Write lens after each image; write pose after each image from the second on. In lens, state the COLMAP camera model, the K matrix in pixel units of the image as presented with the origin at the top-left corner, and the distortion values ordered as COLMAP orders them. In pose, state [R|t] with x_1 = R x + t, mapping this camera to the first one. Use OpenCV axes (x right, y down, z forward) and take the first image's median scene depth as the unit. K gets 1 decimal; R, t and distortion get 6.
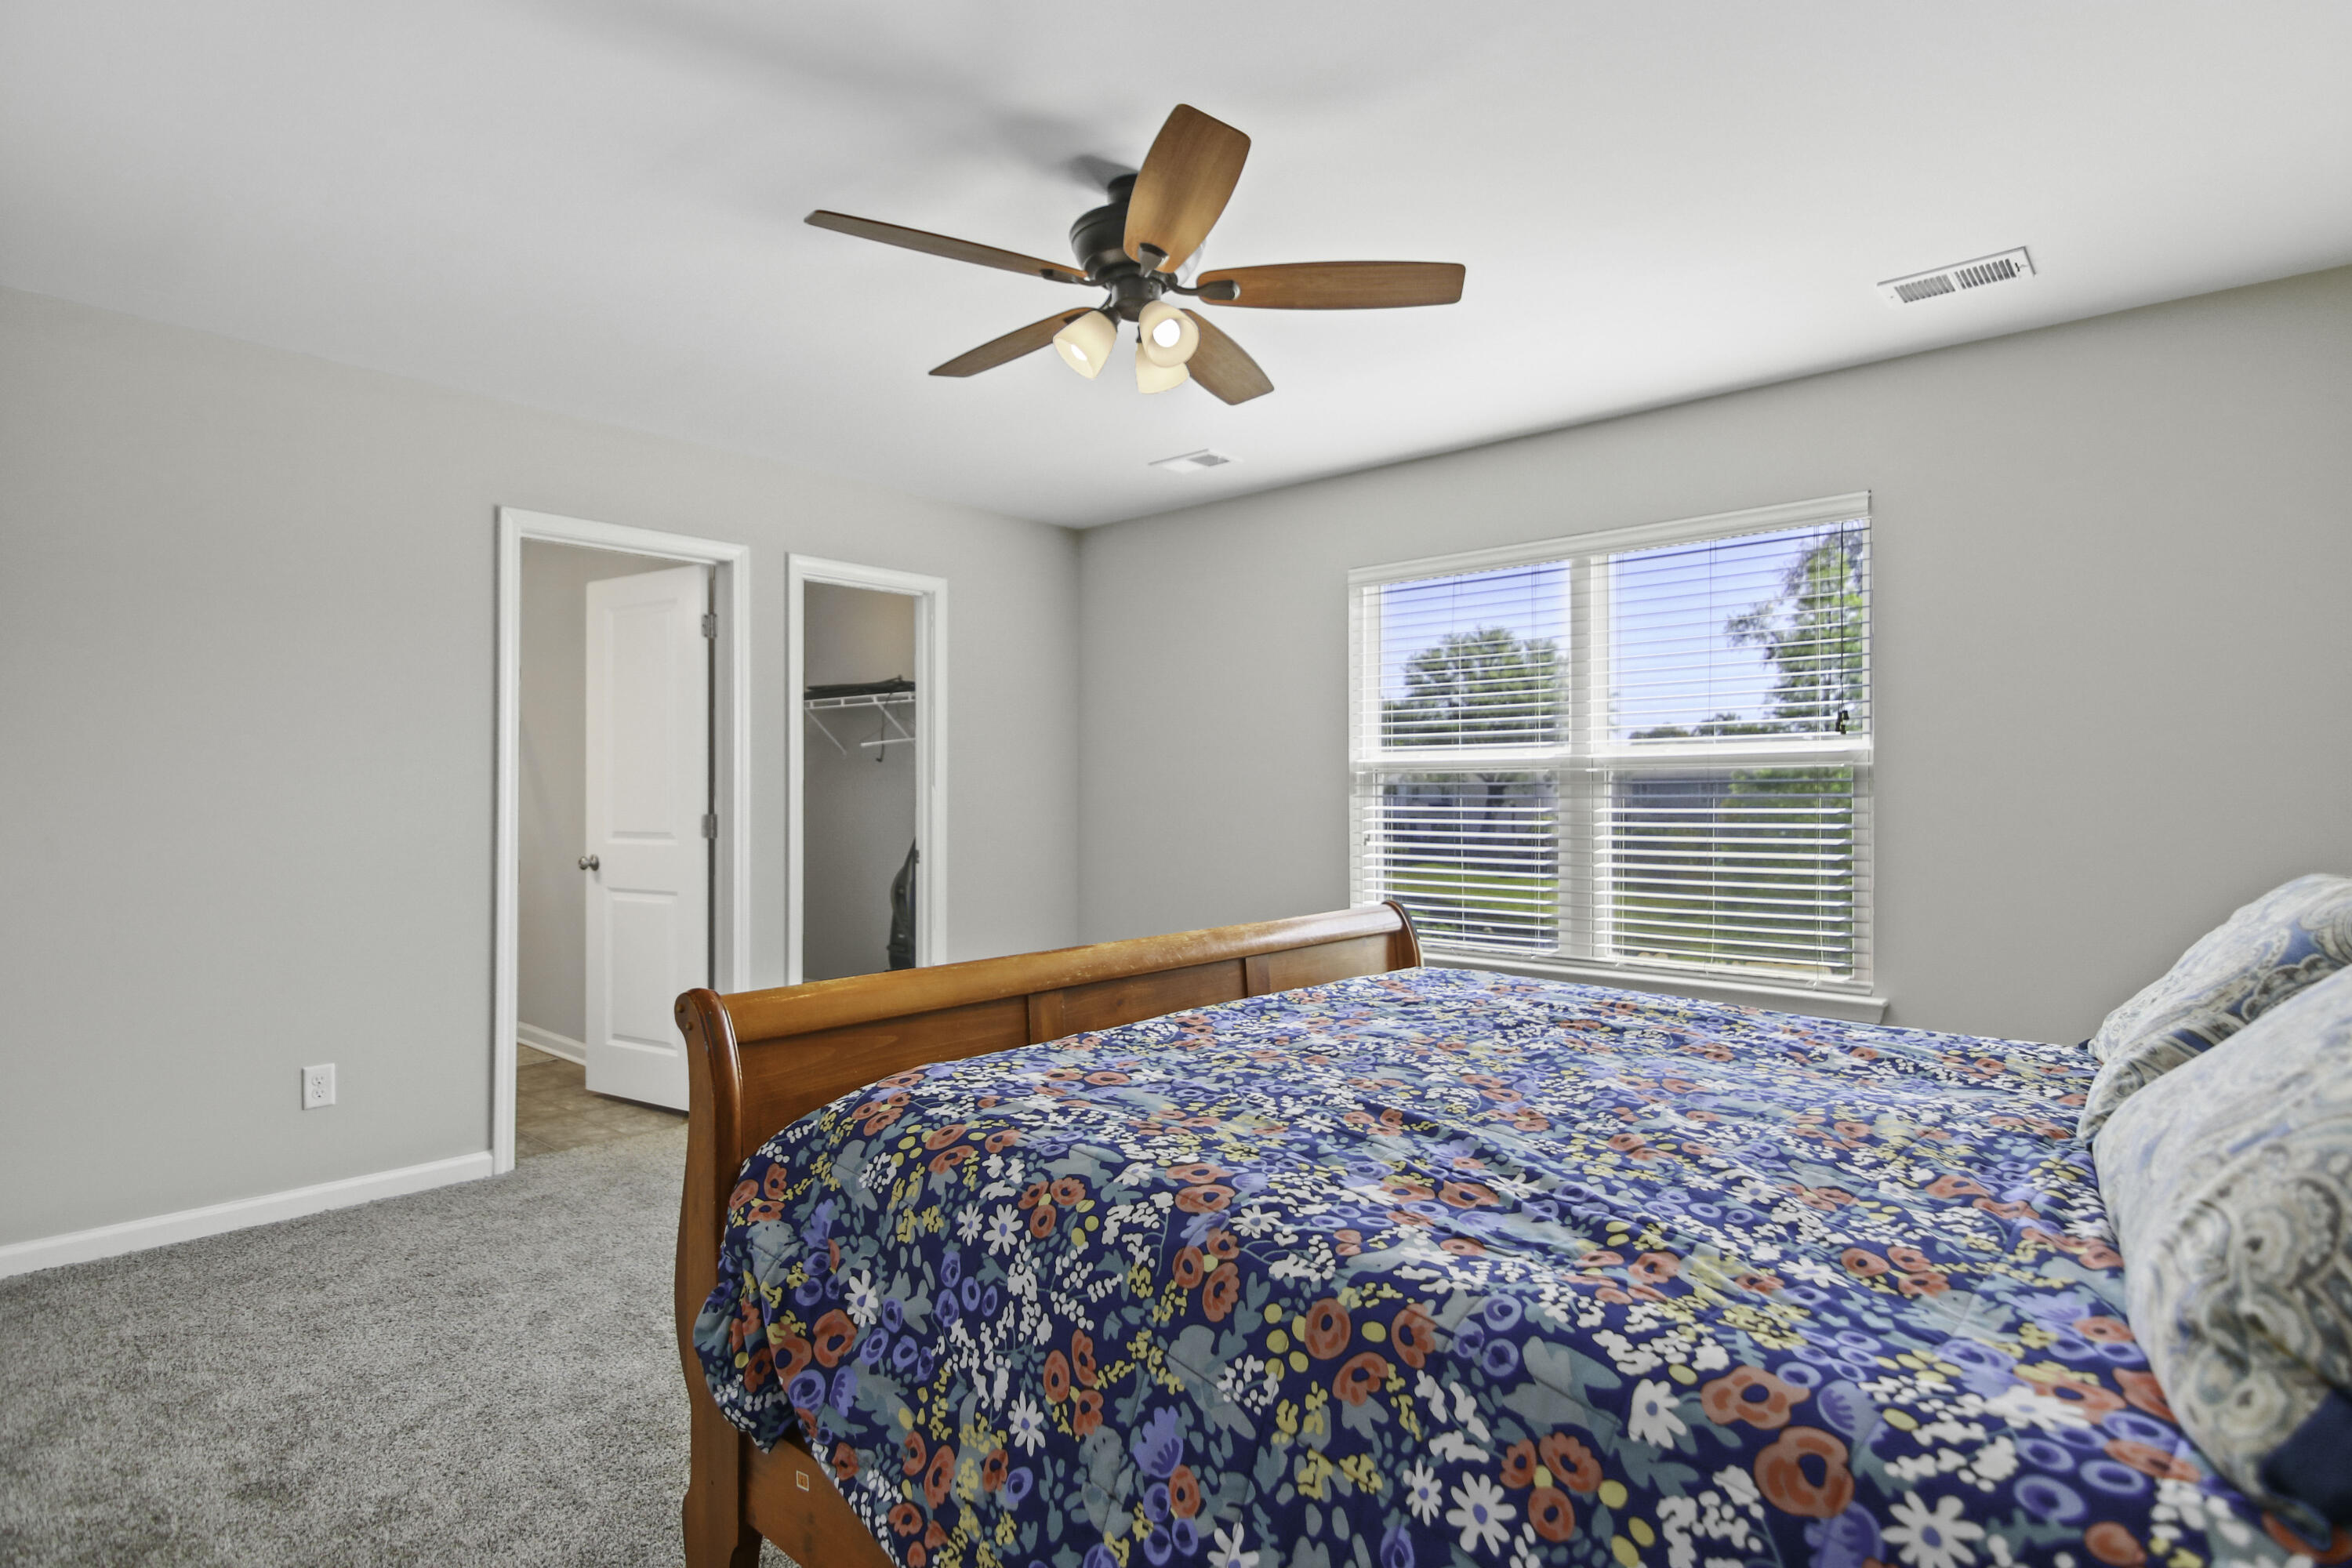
lens RADIAL K [[1196.2, 0, 1176.0], [0, 1196.2, 784.0], [0, 0, 1]] dist [0.002953, -0.016541]
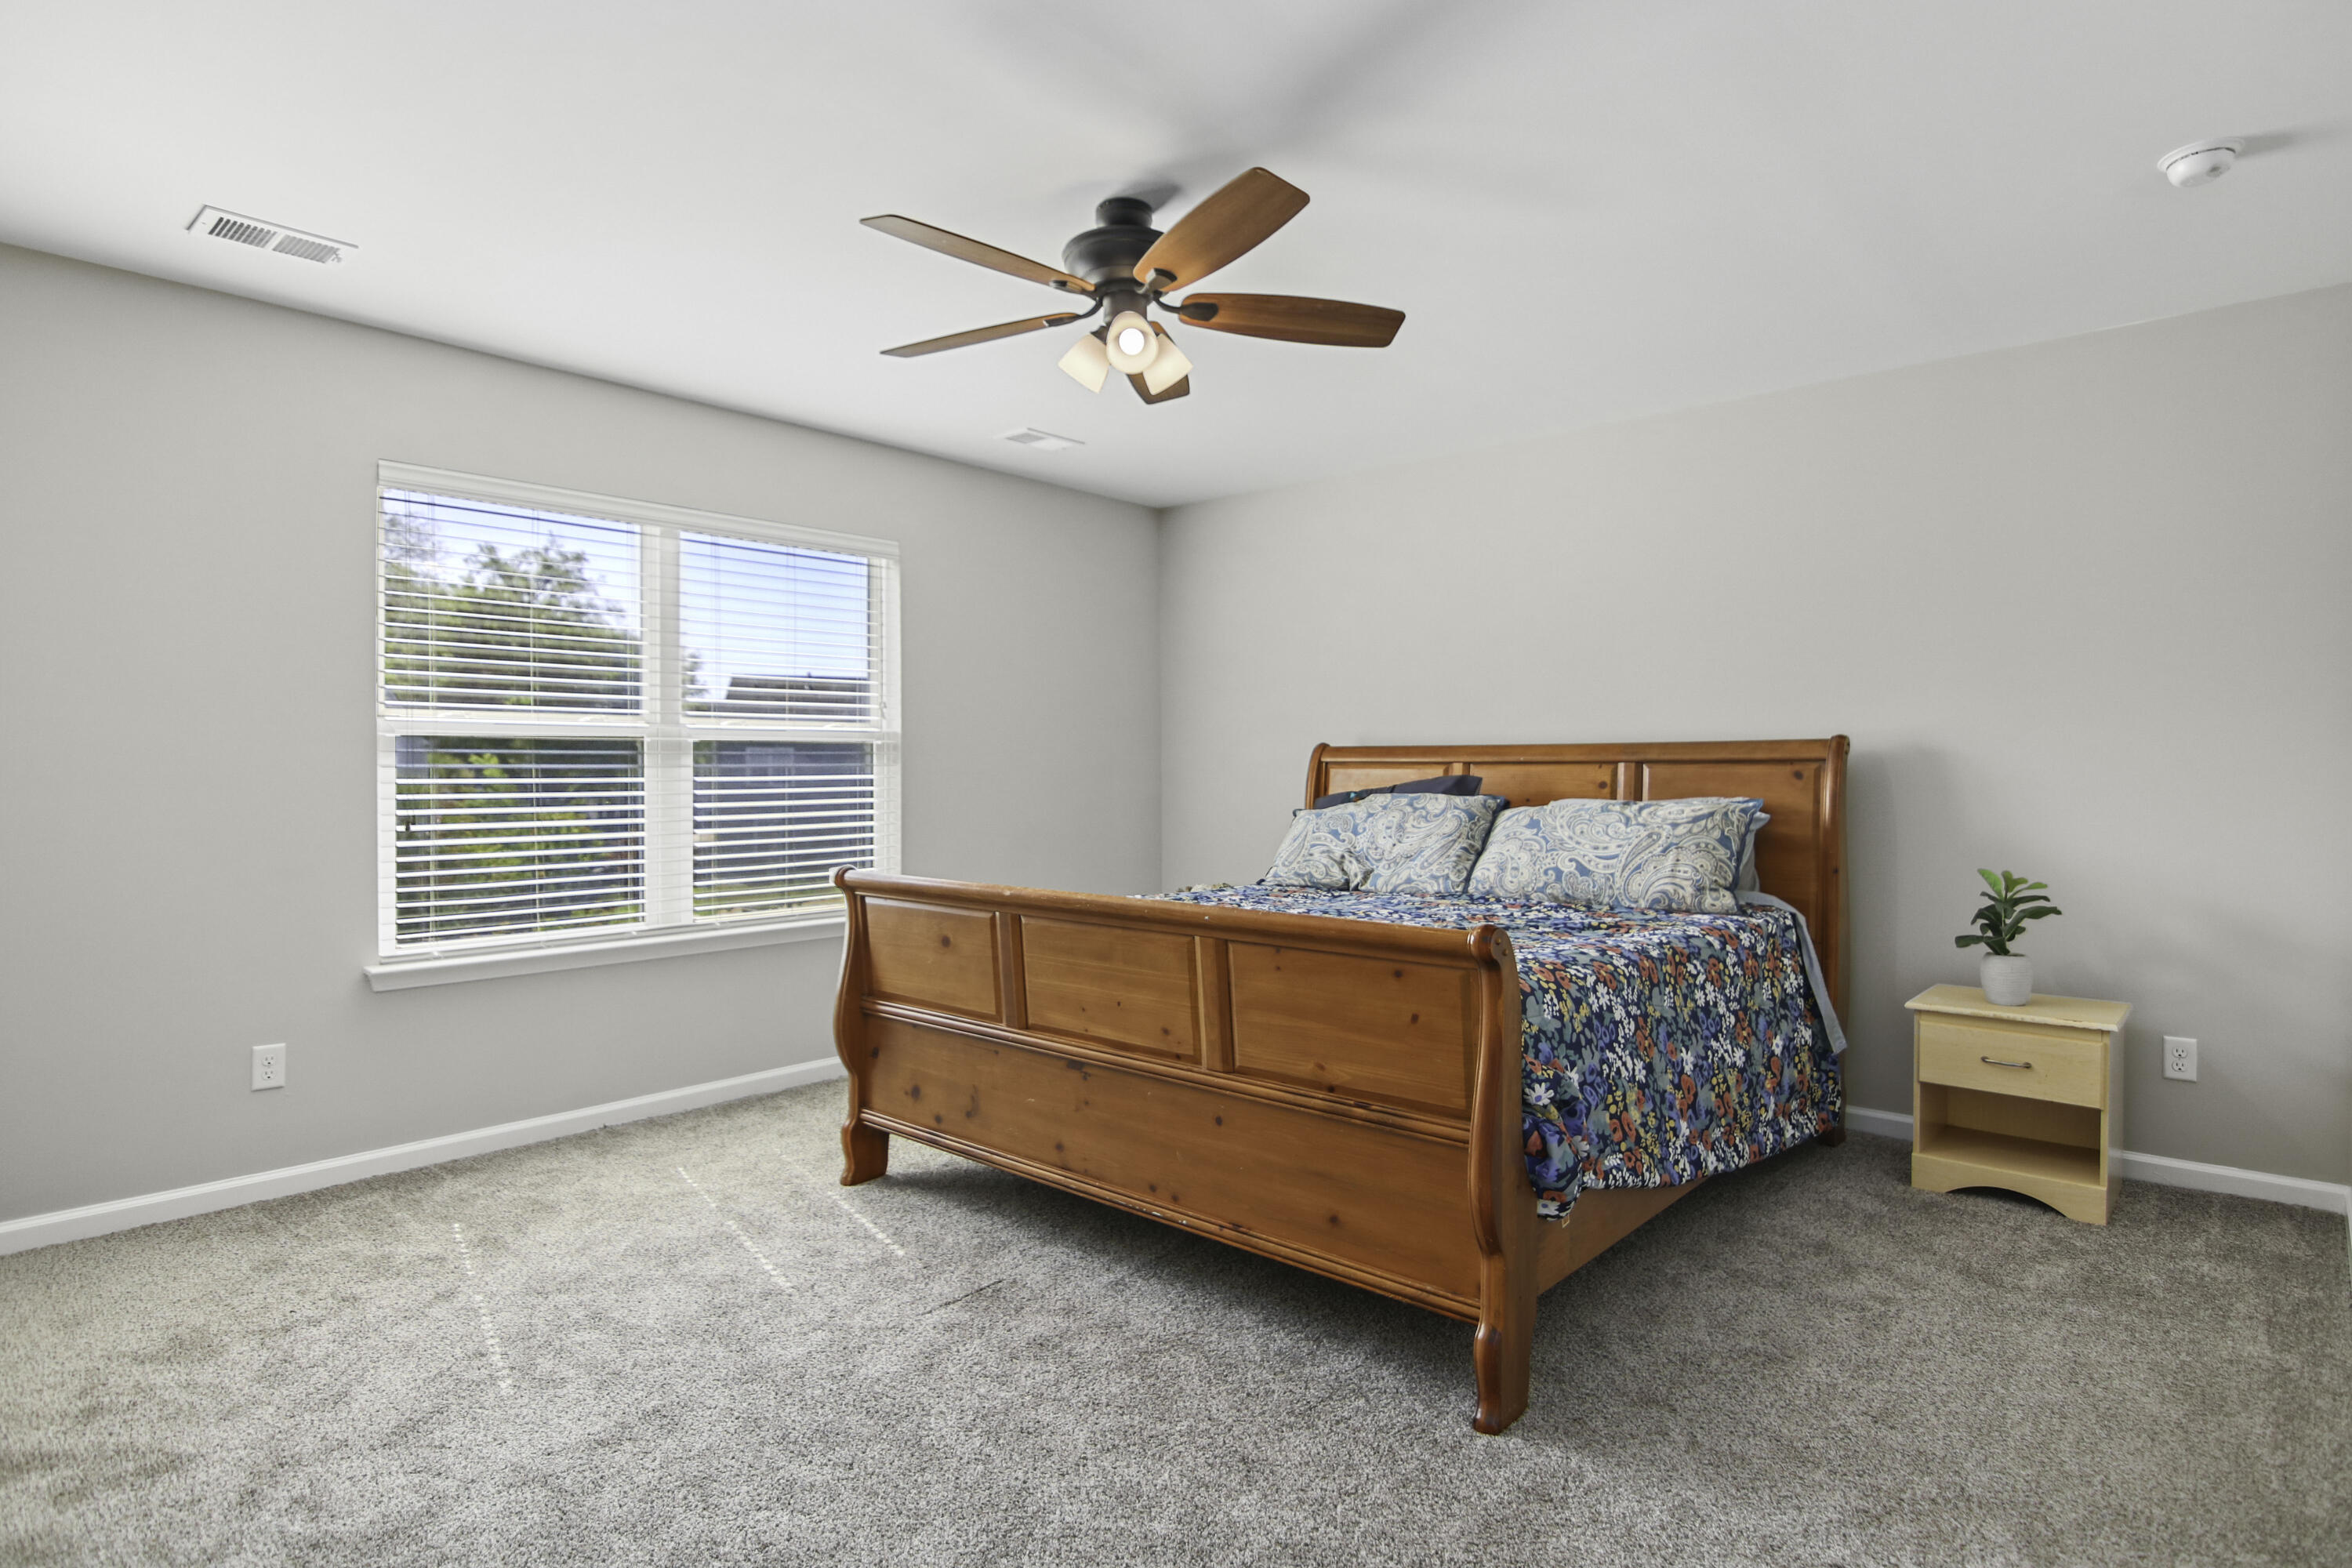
lens RADIAL K [[1236.9, 0, 1176.0], [0, 1236.9, 784.0], [0, 0, 1]] dist [-0.045586, 0.000233]
pose [[-0.009845, -0.002231, 0.999949, -1.113044], [-0.013912, 0.999901, 0.002094, 0.028642], [-0.999855, -0.013891, -0.009875, 0.922026]]
